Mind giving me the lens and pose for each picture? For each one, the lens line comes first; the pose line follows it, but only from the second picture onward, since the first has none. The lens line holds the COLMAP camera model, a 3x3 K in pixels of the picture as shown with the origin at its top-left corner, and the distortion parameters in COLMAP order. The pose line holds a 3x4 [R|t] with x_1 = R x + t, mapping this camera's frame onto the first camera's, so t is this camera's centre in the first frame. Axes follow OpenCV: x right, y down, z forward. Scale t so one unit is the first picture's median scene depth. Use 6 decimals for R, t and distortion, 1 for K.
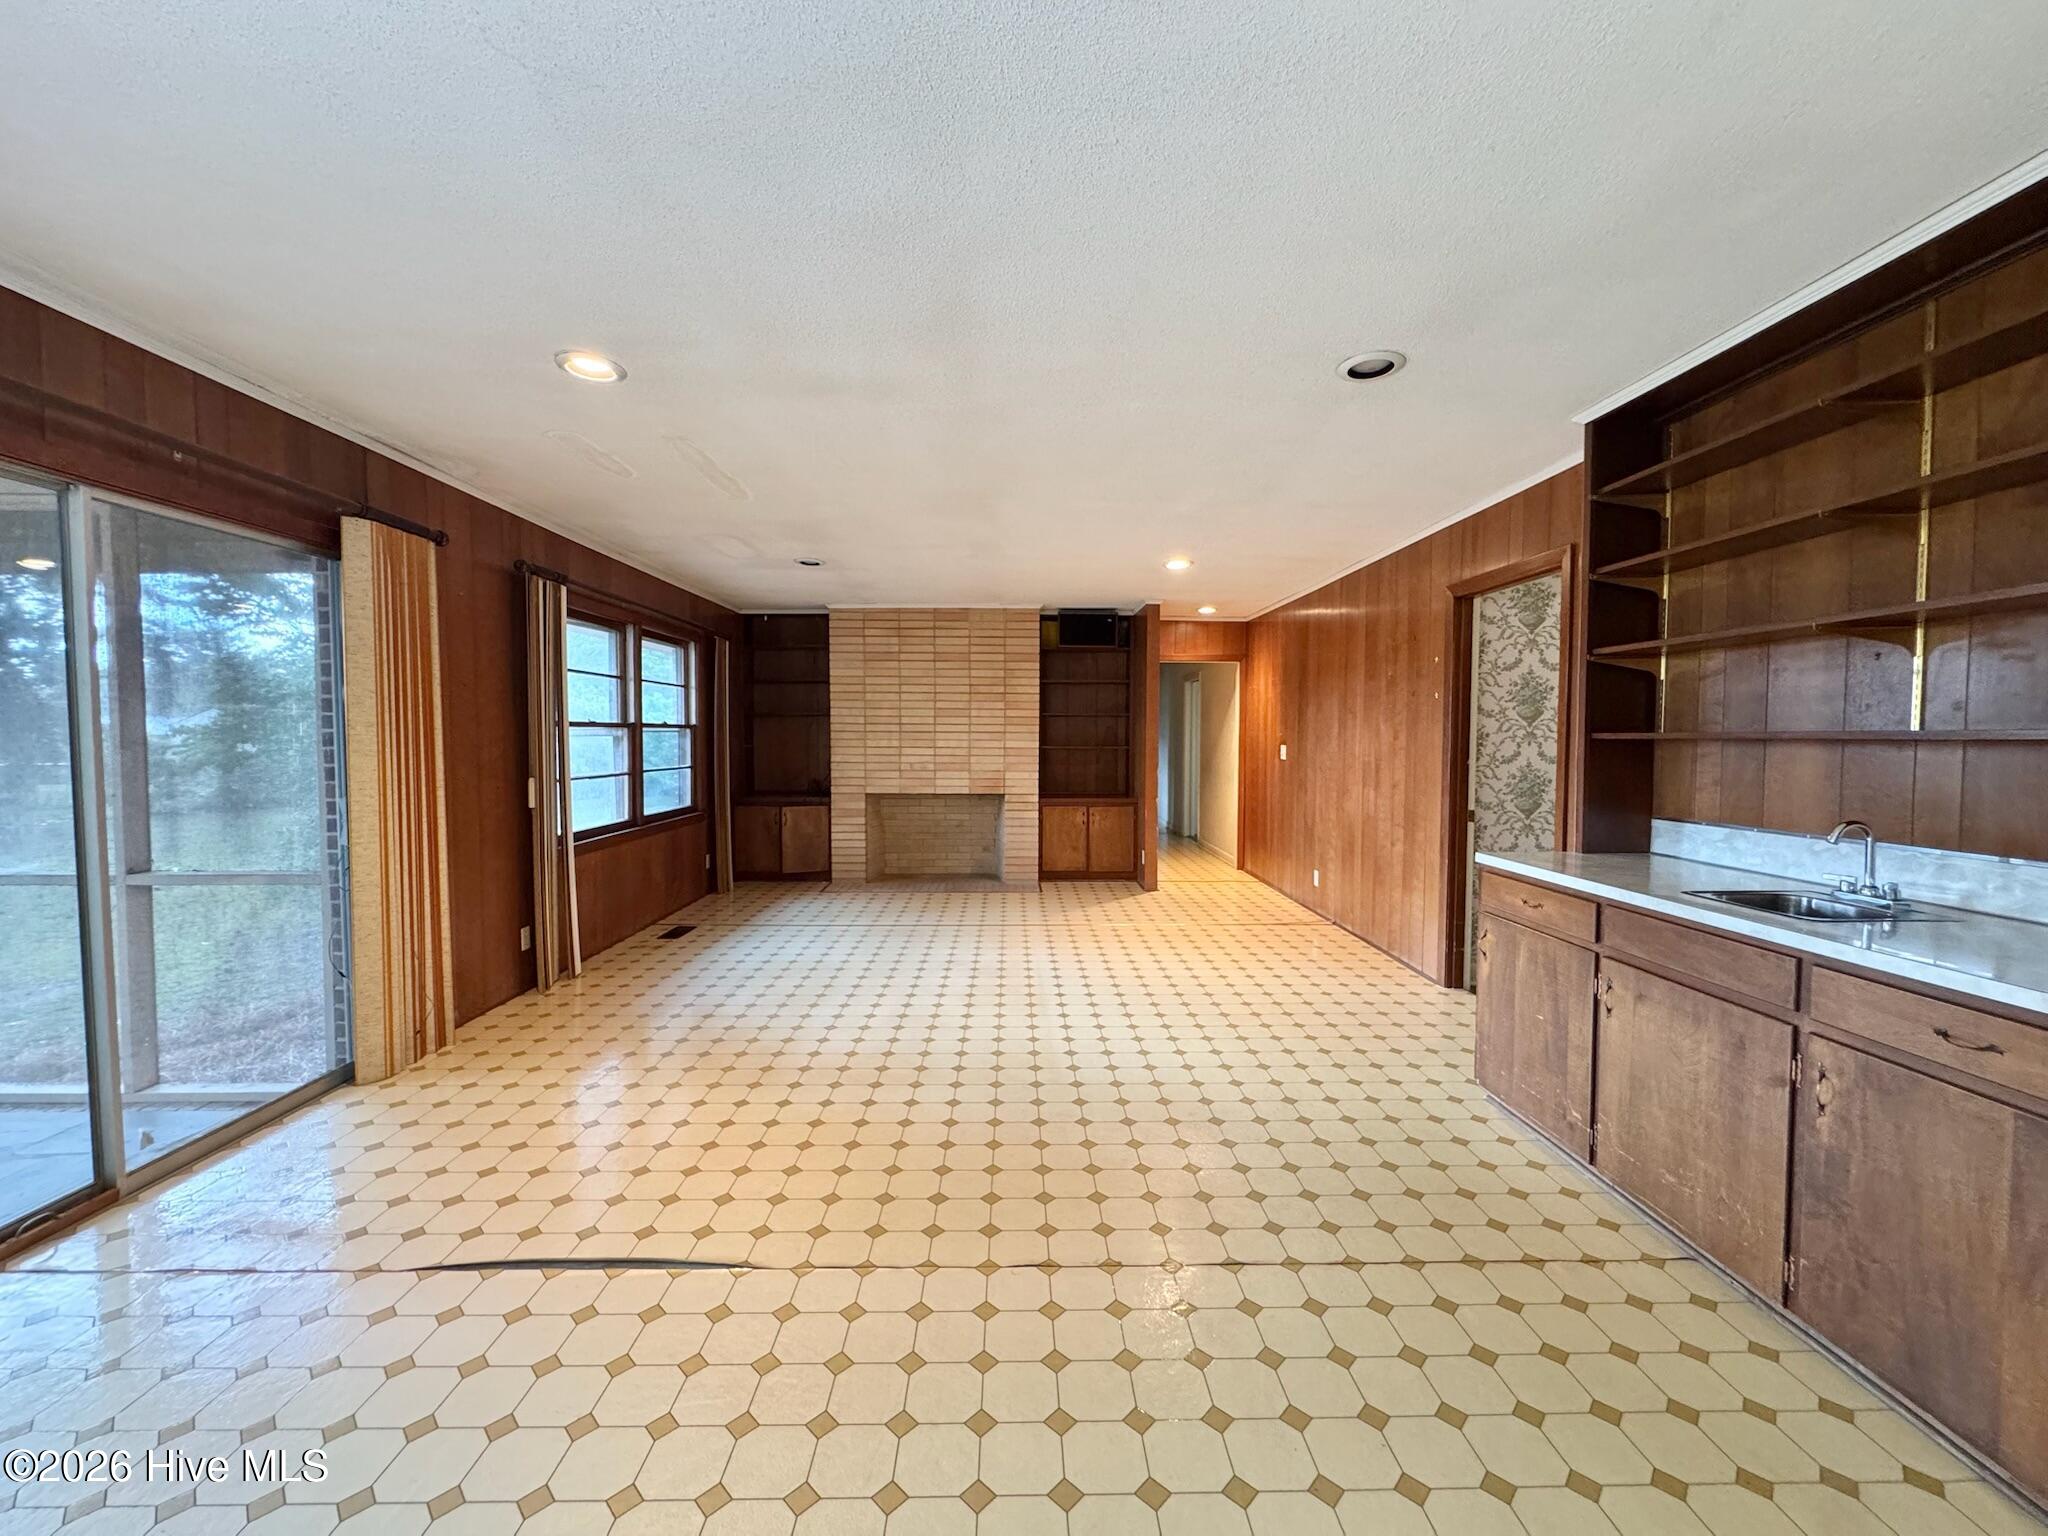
lens RADIAL K [[811.5, 0, 1014.3], [0, 811.5, 767.4], [0, 0, 1]] dist [-0.002455, 0.000573]
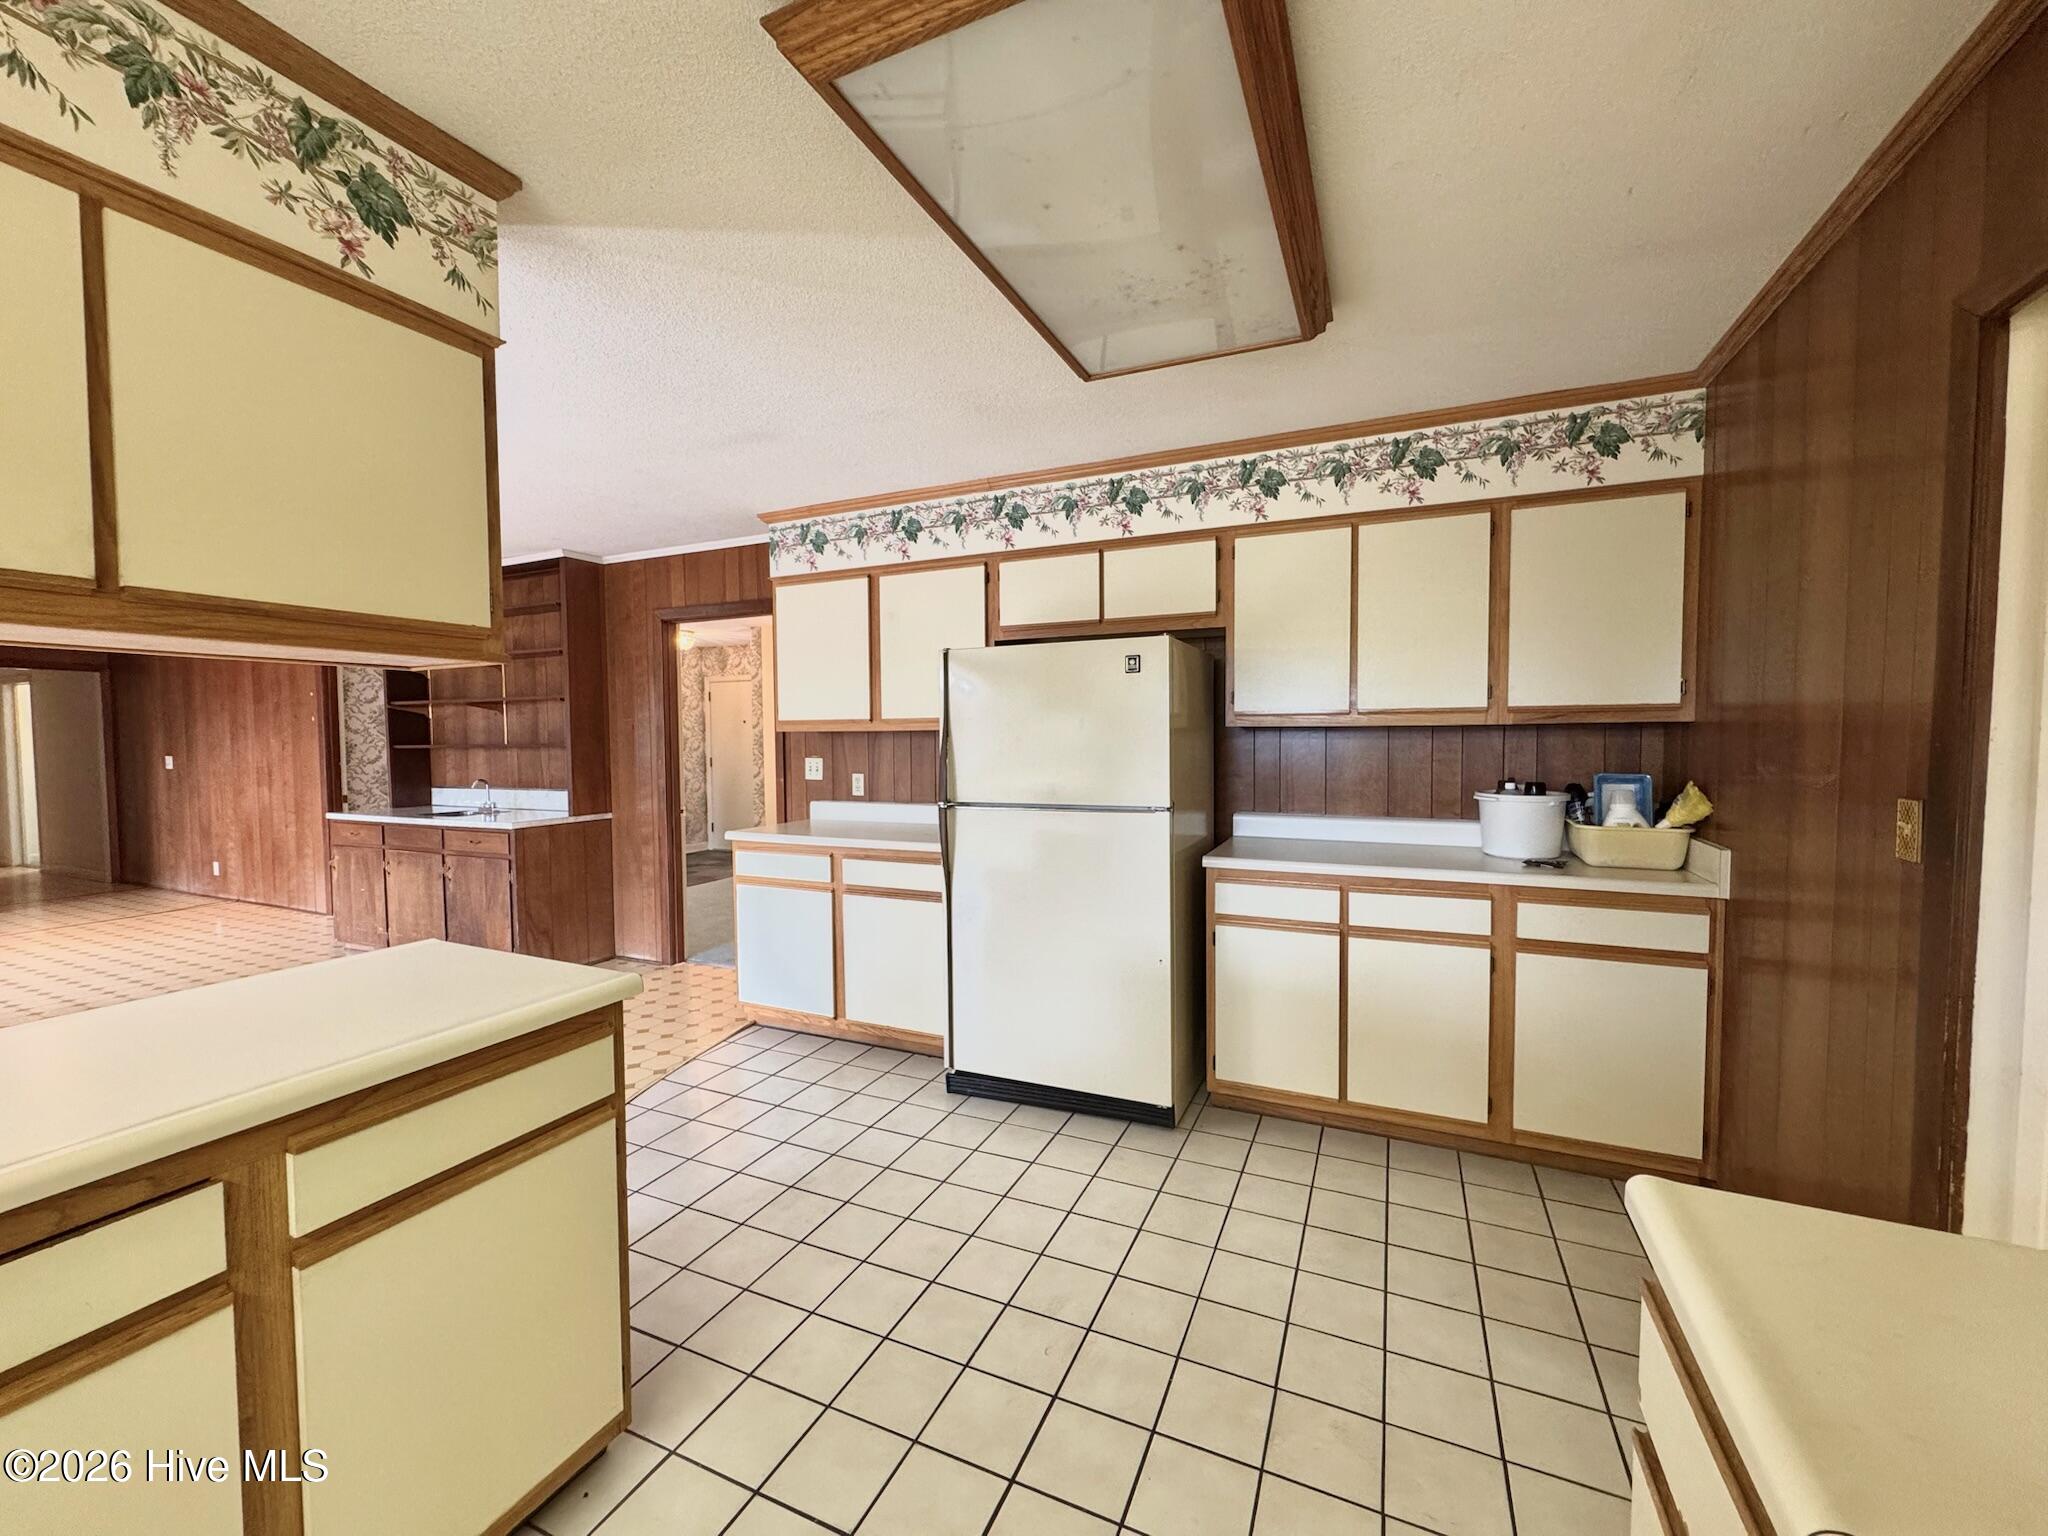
lens RADIAL K [[811.5, 0, 1025.0], [0, 811.5, 771.6], [0, 0, 1]] dist [-0.002455, 0.000573]
pose [[0.417402, -0.045823, 0.907566, -0.273107], [0.044558, 0.998559, 0.029924, 0.019468], [-0.907629, 0.027949, 0.418842, -0.776063]]
